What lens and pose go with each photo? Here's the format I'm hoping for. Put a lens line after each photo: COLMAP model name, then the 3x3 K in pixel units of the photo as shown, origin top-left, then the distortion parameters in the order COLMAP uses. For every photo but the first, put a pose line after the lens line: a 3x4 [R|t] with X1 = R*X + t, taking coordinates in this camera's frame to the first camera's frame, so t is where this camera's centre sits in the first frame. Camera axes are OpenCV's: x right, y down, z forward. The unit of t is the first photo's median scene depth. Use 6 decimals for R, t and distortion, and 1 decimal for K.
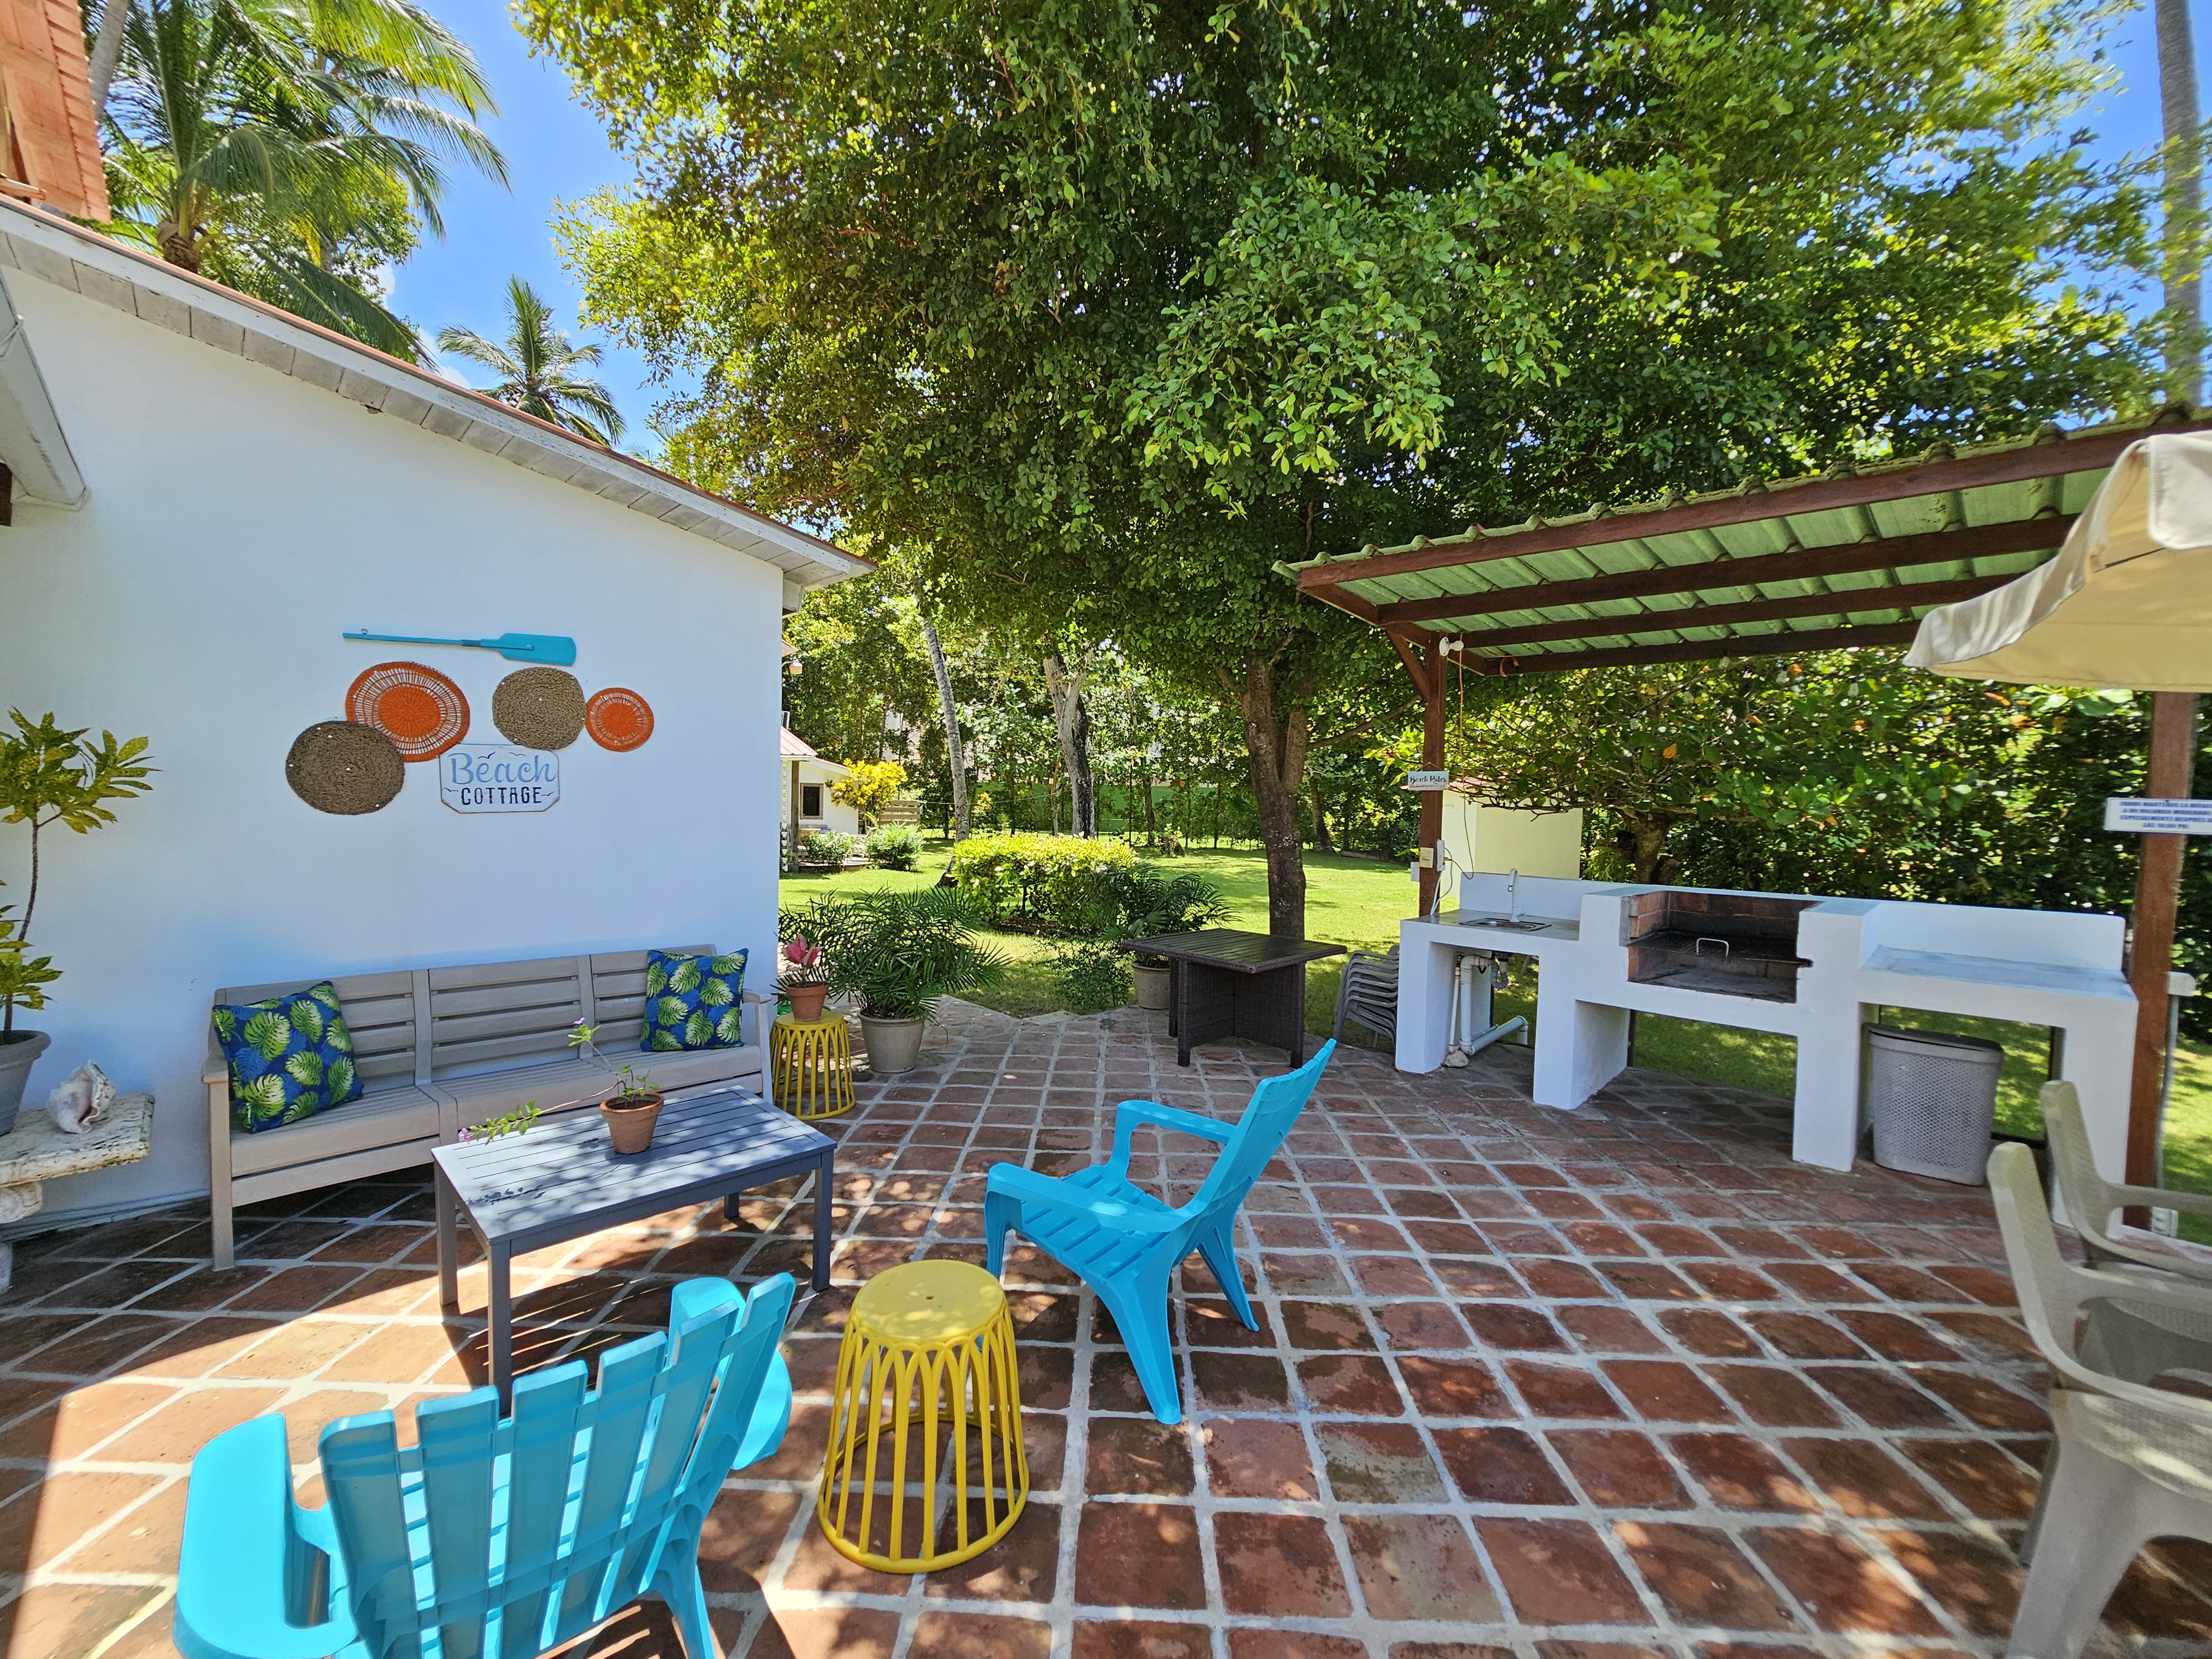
lens RADIAL K [[910.8, 0, 1106.0], [0, 910.8, 829.5], [0, 0, 1]] dist [-0.002324, 0.000003]
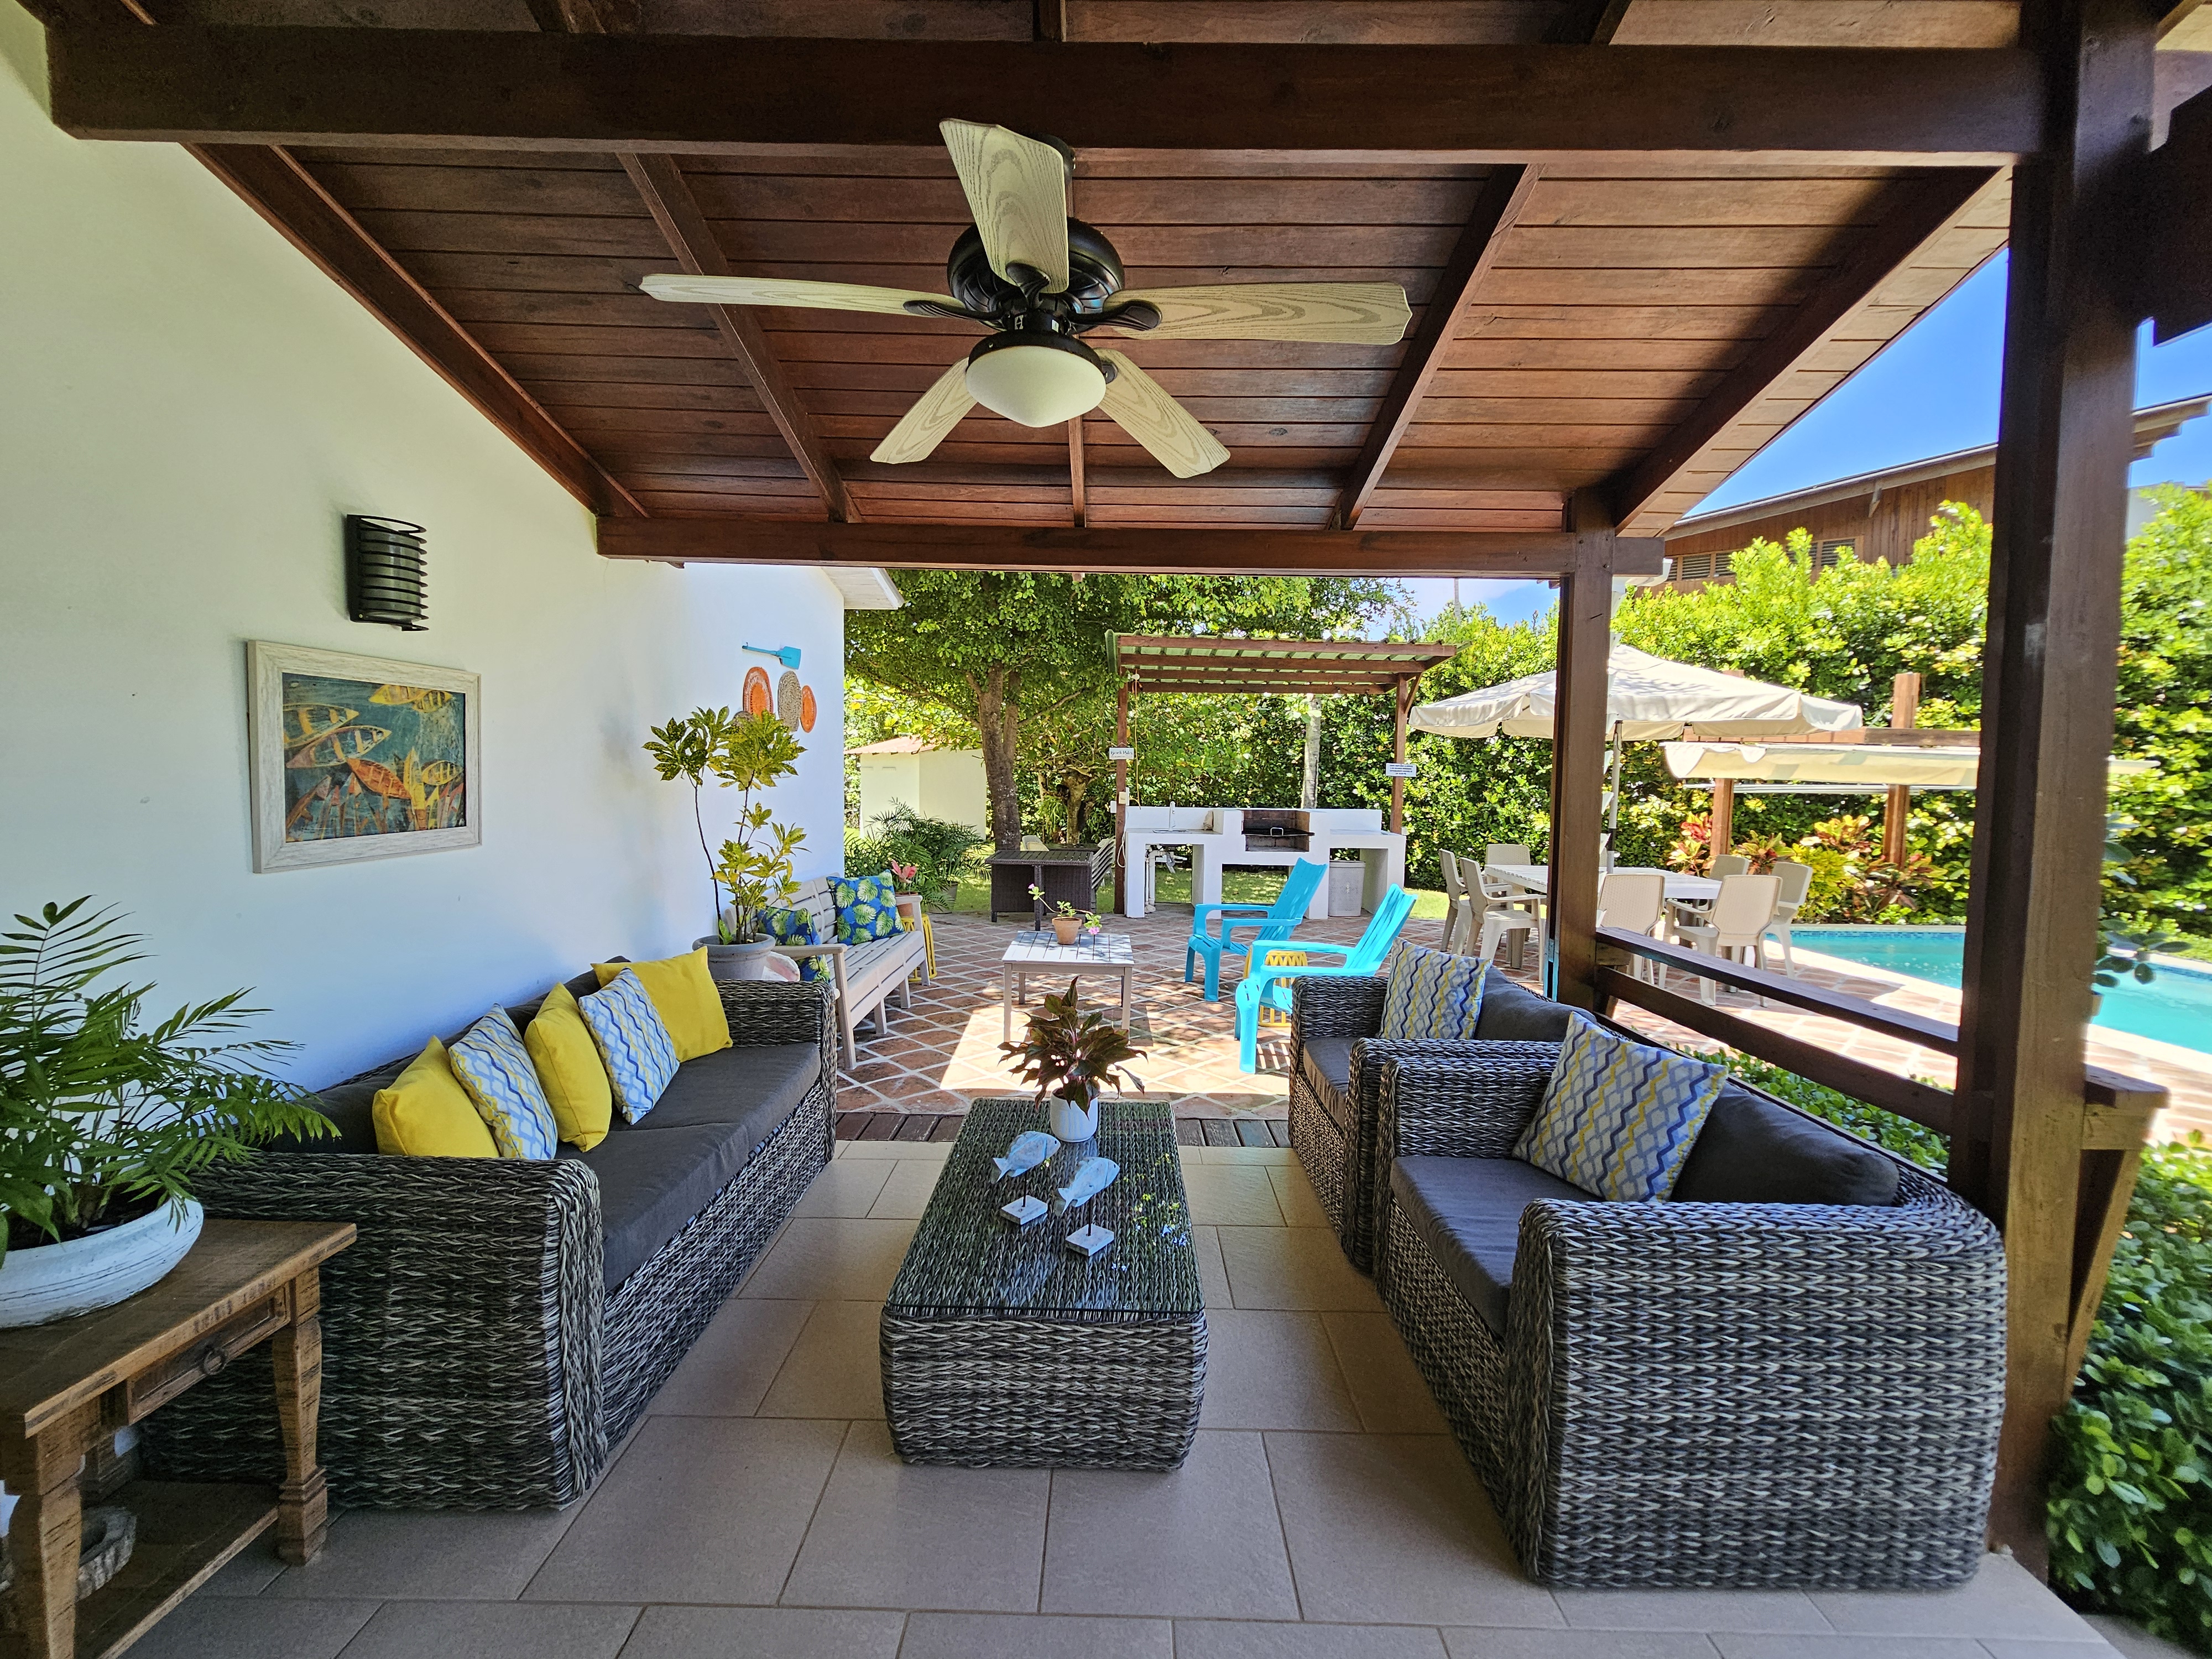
lens RADIAL K [[910.8, 0, 1106.0], [0, 910.8, 829.5], [0, 0, 1]] dist [-0.002324, 0.000003]
pose [[0.716128, -0.056342, 0.695692, -1.204446], [0.028214, 0.998259, 0.051803, 0.000197], [-0.697399, -0.017470, 0.716470, -0.302873]]
